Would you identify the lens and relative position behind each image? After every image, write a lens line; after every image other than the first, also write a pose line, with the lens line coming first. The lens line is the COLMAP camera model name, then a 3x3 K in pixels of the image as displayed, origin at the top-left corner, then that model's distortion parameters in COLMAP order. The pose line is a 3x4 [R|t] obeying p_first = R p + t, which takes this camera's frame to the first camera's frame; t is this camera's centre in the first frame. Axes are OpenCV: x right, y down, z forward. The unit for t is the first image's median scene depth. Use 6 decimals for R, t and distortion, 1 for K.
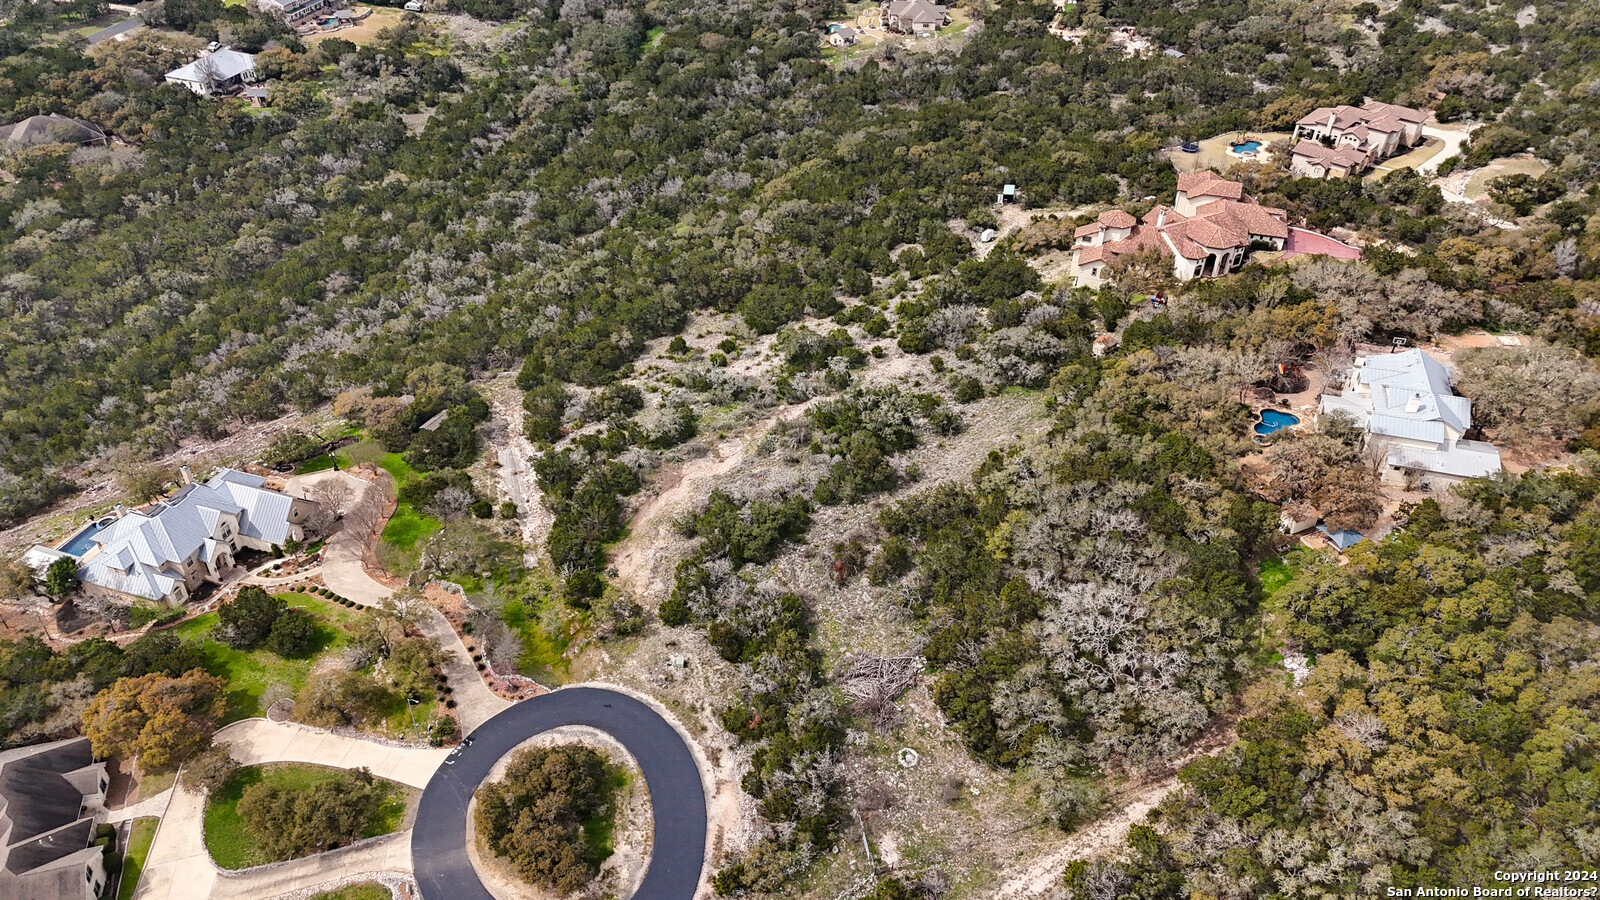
lens RADIAL K [[1180.0, 0, 796.2], [0, 1180.0, 447.5], [0, 0, 1]] dist [0.077371, -0.033633]
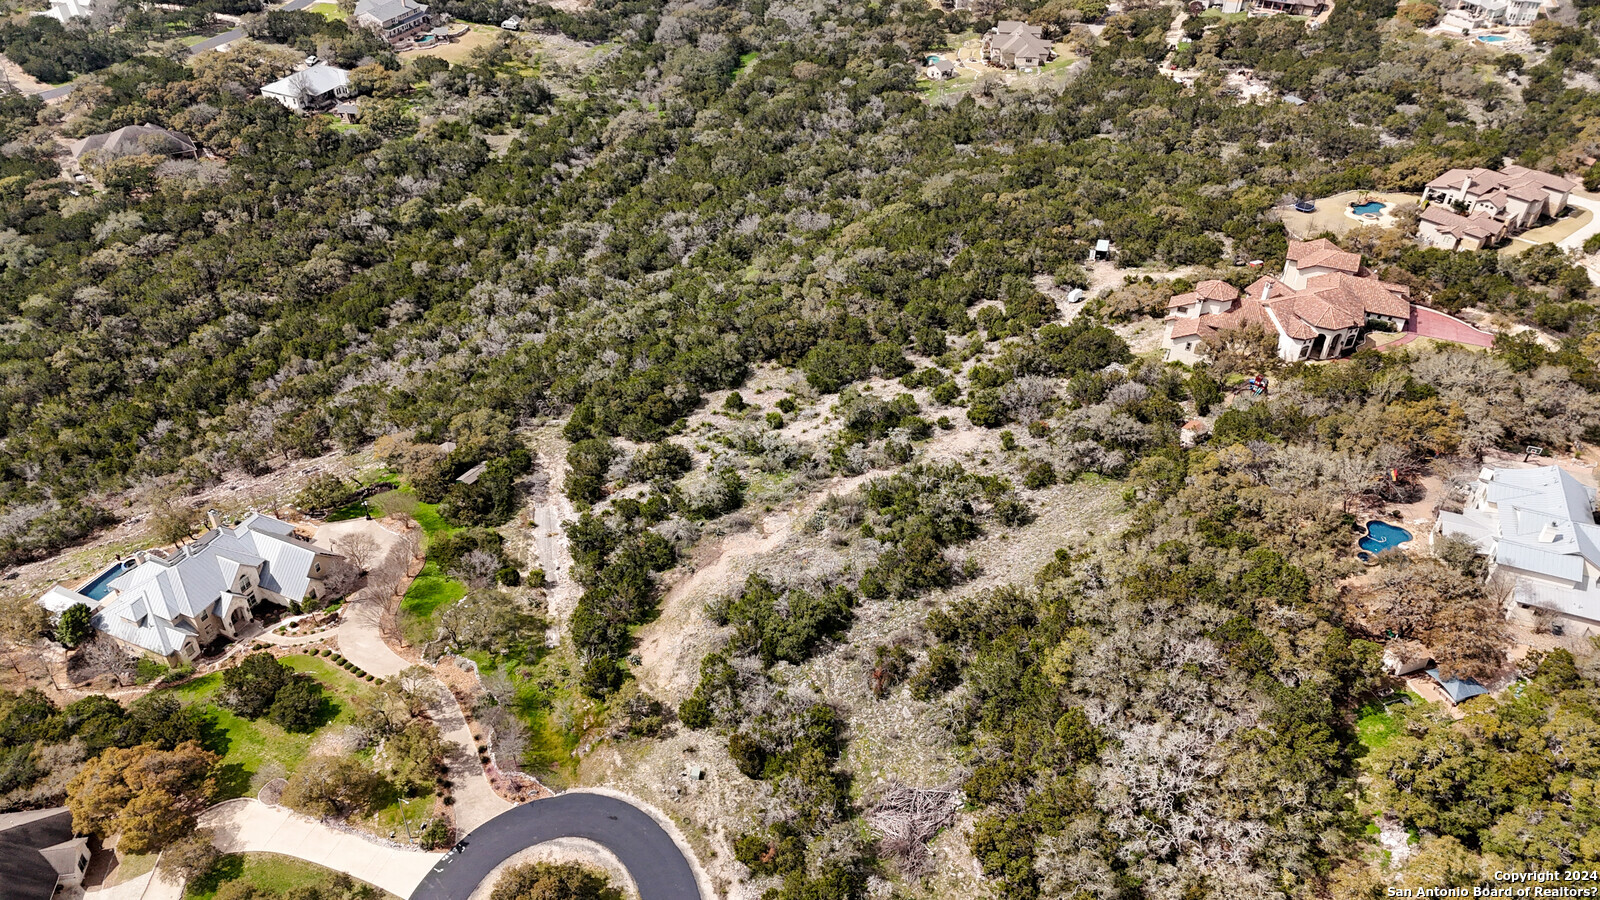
lens RADIAL K [[1180.0, 0, 796.2], [0, 1180.0, 447.5], [0, 0, 1]] dist [0.077371, -0.033633]
pose [[0.995497, 0.058547, -0.074546, 0.023715], [-0.059238, 0.998219, -0.007088, -0.049153], [0.073998, 0.011472, 0.997192, 0.063475]]
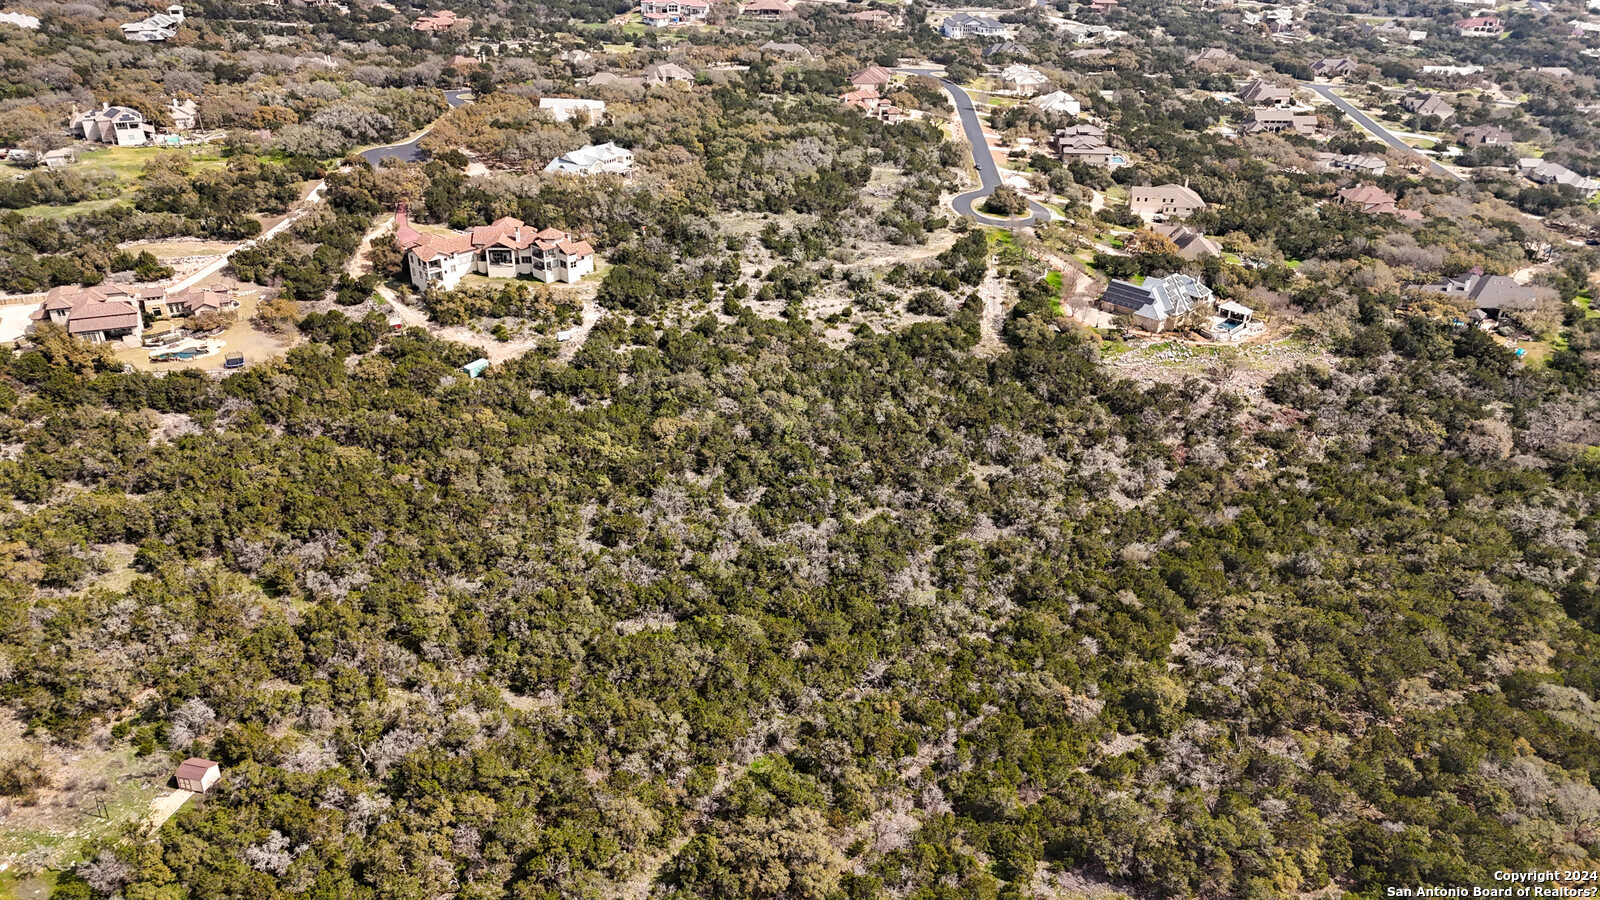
lens RADIAL K [[1146.2, 0, 800.0], [0, 1146.2, 450.0], [0, 0, 1]] dist [0.075790, -0.031439]
pose [[-0.913207, -0.193390, 0.358683, -0.566276], [0.234418, 0.470670, 0.850598, -1.240968], [-0.333318, 0.860854, -0.384485, 1.769457]]
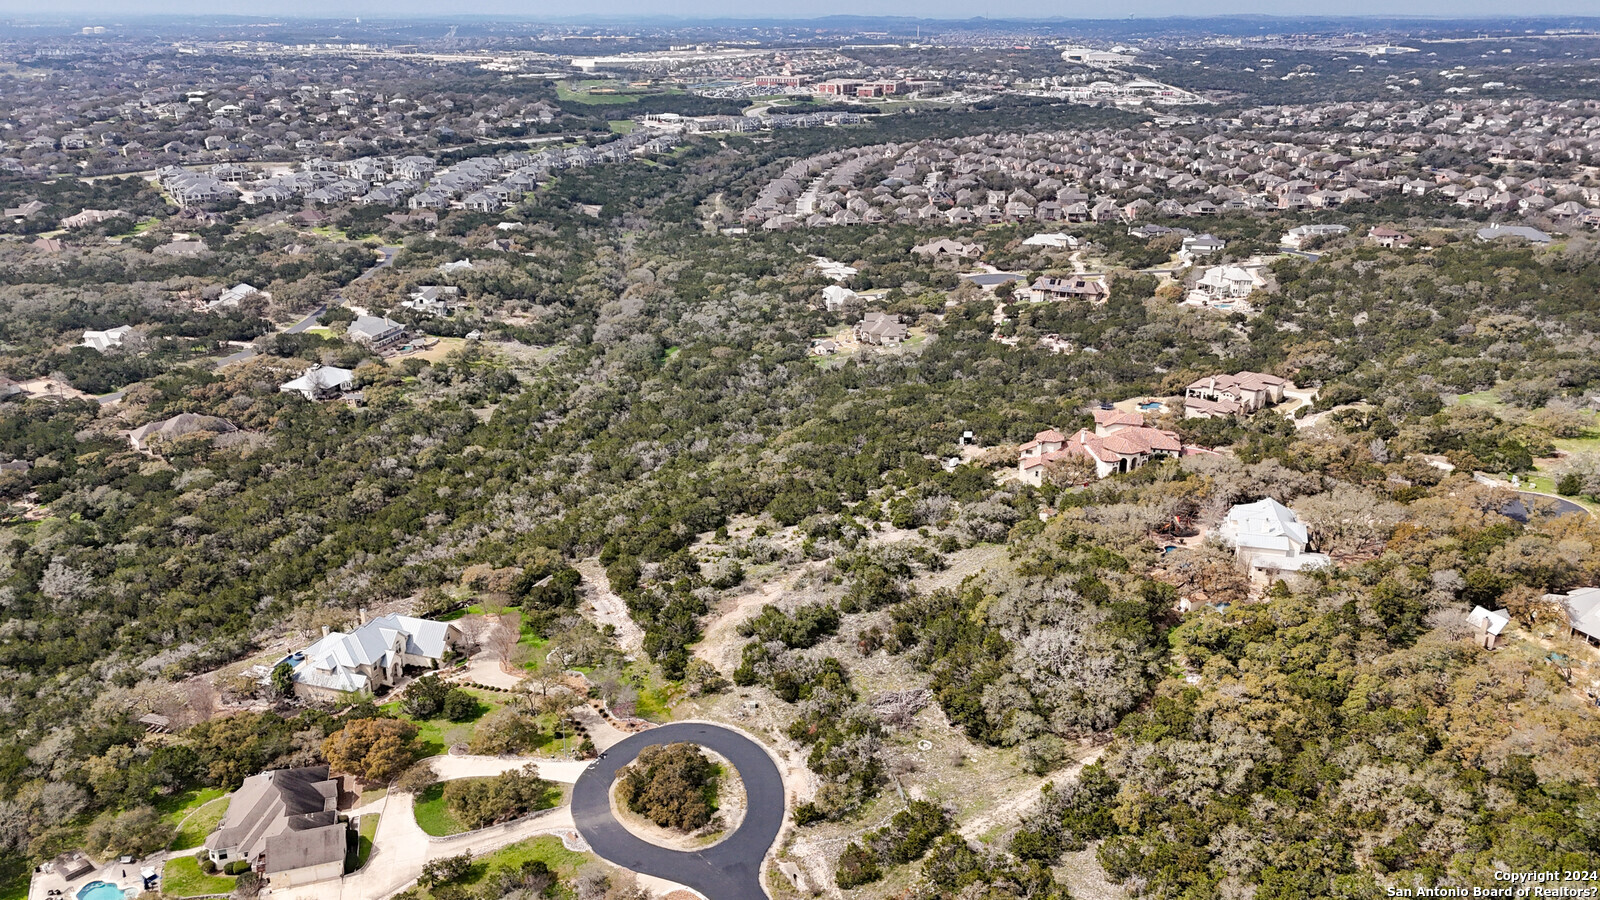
lens RADIAL K [[1188.3, 0, 800.0], [0, 1188.3, 450.0], [0, 0, 1]] dist [0.123053, -0.186543]
pose [[0.999124, -0.026104, 0.032709, -0.058826], [0.034463, 0.956643, -0.289216, 0.218574], [-0.023741, 0.290090, 0.956705, -0.291730]]
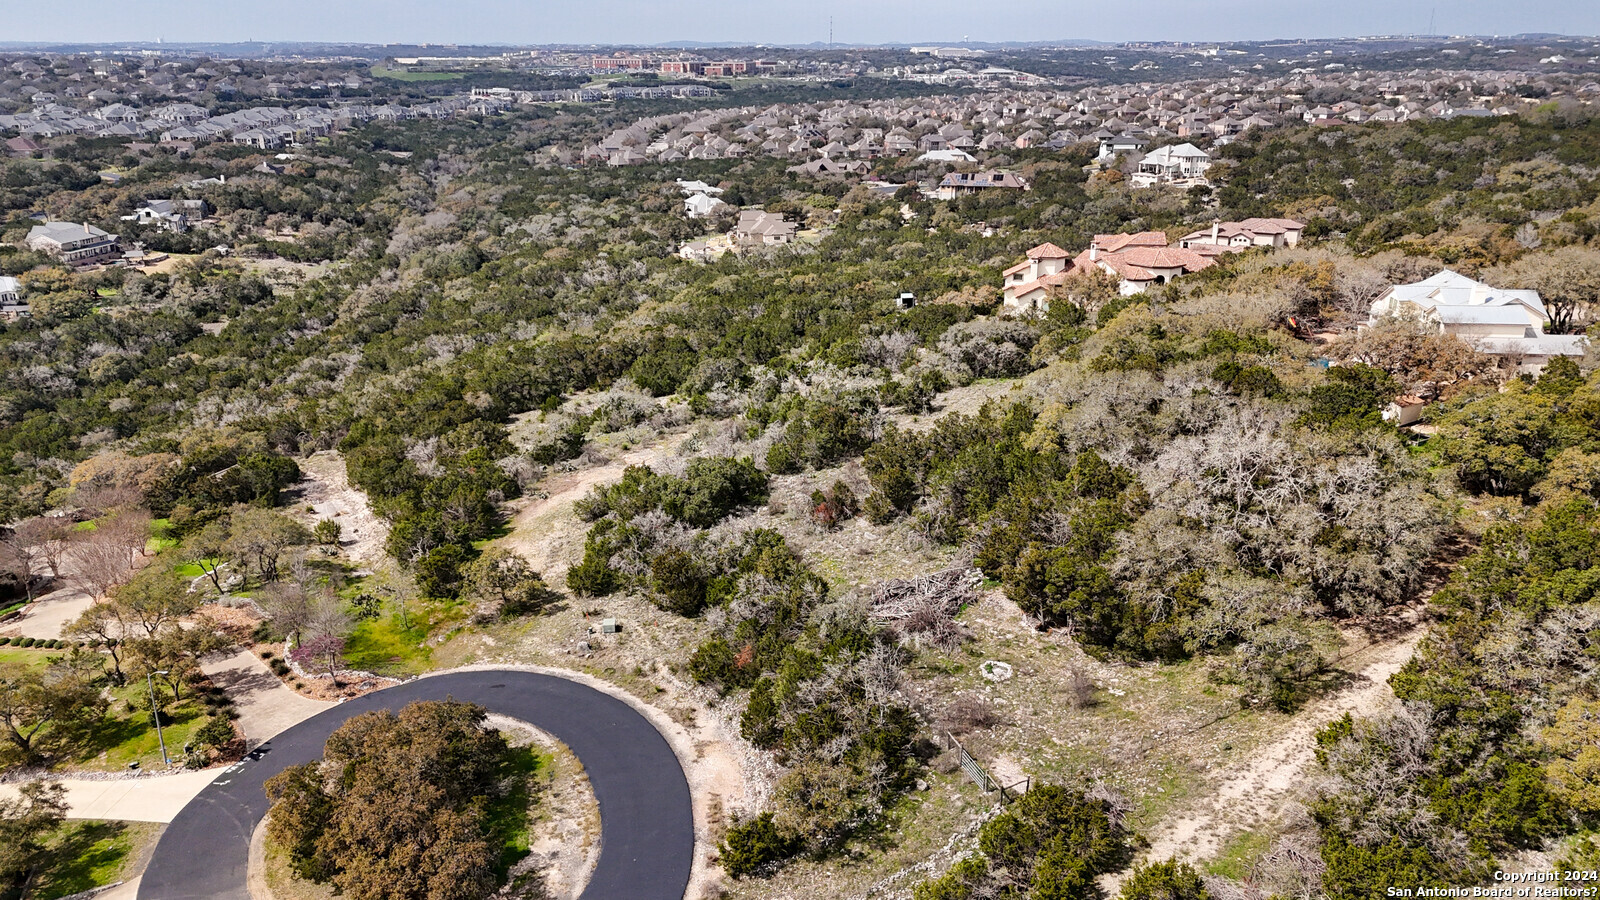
lens RADIAL K [[1196.1, 0, 797.0], [0, 1196.1, 451.5], [0, 0, 1]] dist [0.068786, -0.007637]
pose [[0.986503, -0.071516, 0.147303, -0.062941], [0.113979, 0.945780, -0.304152, 0.219522], [-0.117565, 0.316836, 0.941166, 0.248630]]
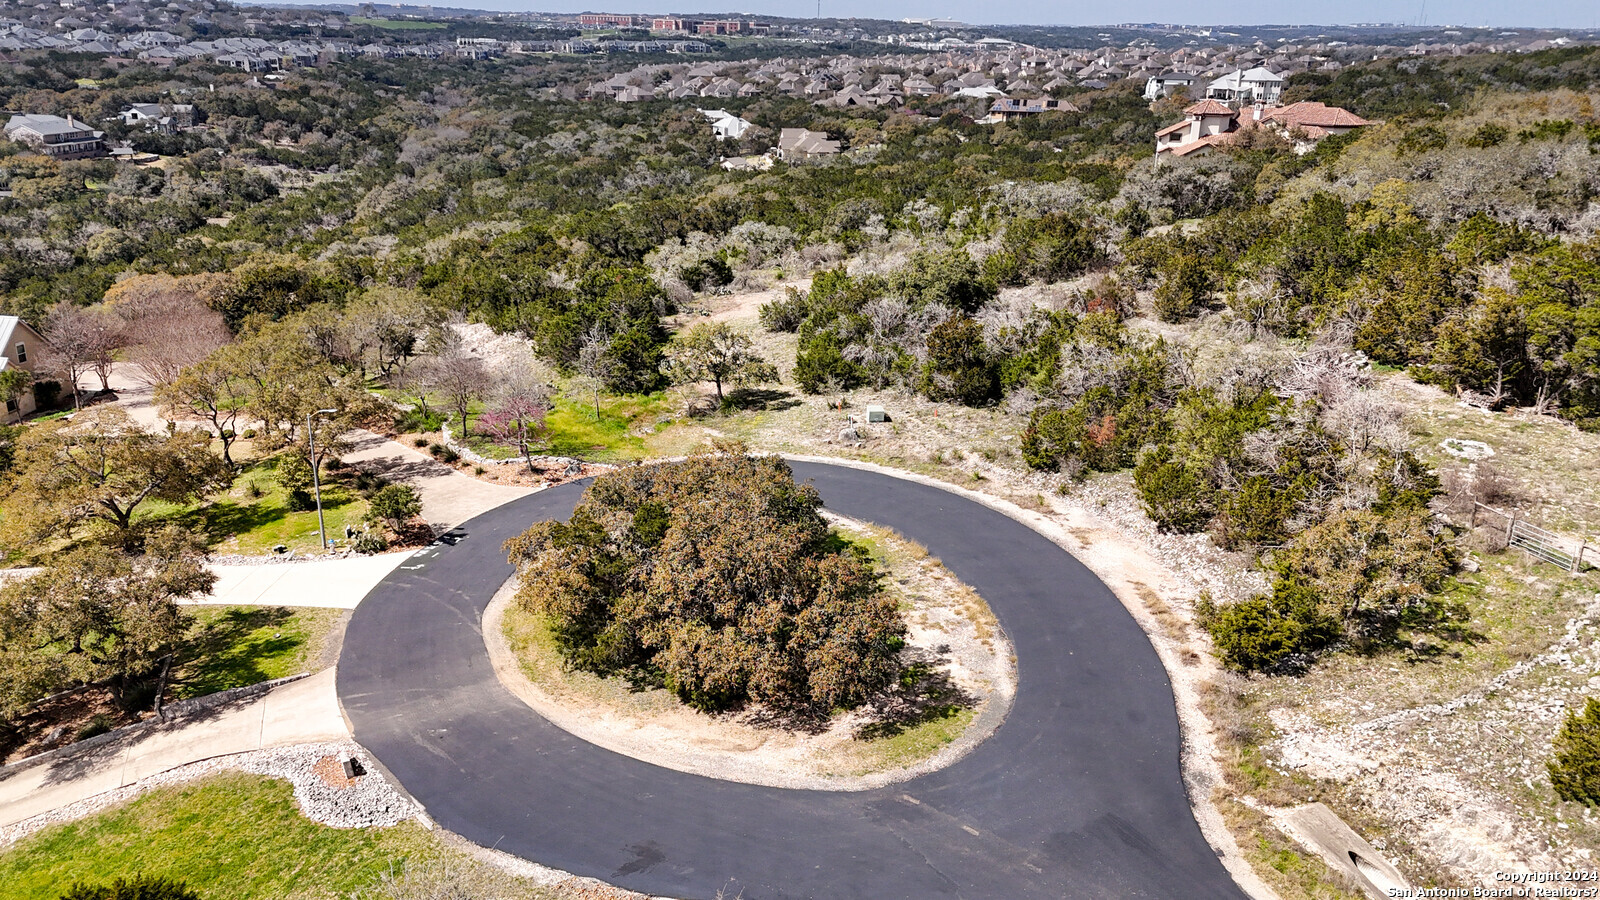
lens RADIAL K [[1212.4, 0, 795.6], [0, 1212.4, 446.8], [0, 0, 1]] dist [0.077306, -0.028062]
pose [[0.983917, -0.055533, 0.169772, -0.156557], [0.104541, 0.949691, -0.295225, 0.245747], [-0.144836, 0.308225, 0.940223, 0.391878]]
